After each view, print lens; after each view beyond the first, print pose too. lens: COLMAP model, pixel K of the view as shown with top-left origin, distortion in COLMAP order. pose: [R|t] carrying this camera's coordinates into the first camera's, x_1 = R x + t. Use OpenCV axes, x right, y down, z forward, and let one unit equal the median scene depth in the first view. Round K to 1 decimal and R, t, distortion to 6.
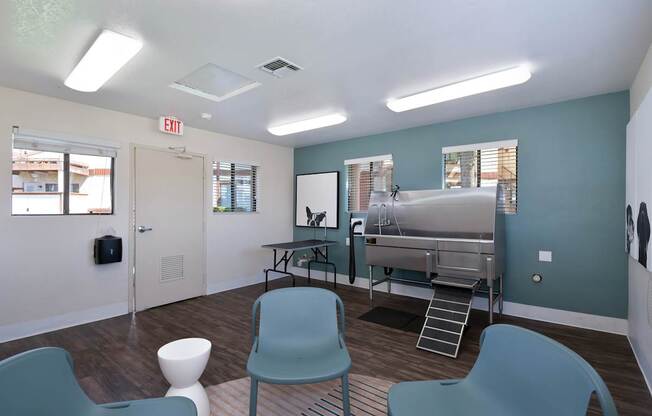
lens RADIAL K [[310.5, 0, 323.5], [0, 310.5, 203.3], [0, 0, 1]] dist [-0.001987, 0.000503]
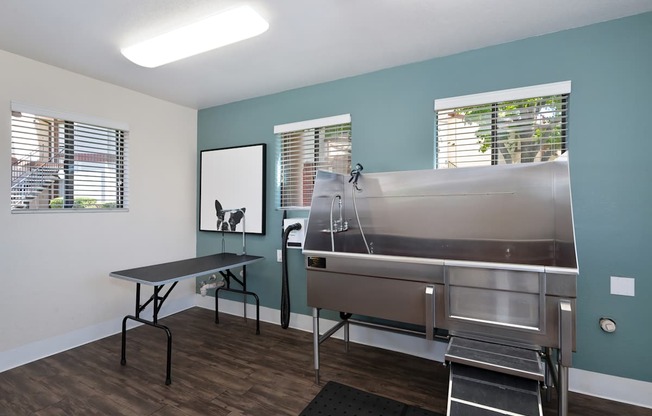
lens RADIAL K [[310.5, 0, 327.2], [0, 310.5, 203.0], [0, 0, 1]] dist [-0.001987, 0.000503]
pose [[0.981620, 0.000909, 0.190844, 0.053569], [-0.002943, 0.999942, 0.010377, 0.010068], [-0.190823, -0.010748, 0.981566, 0.367105]]
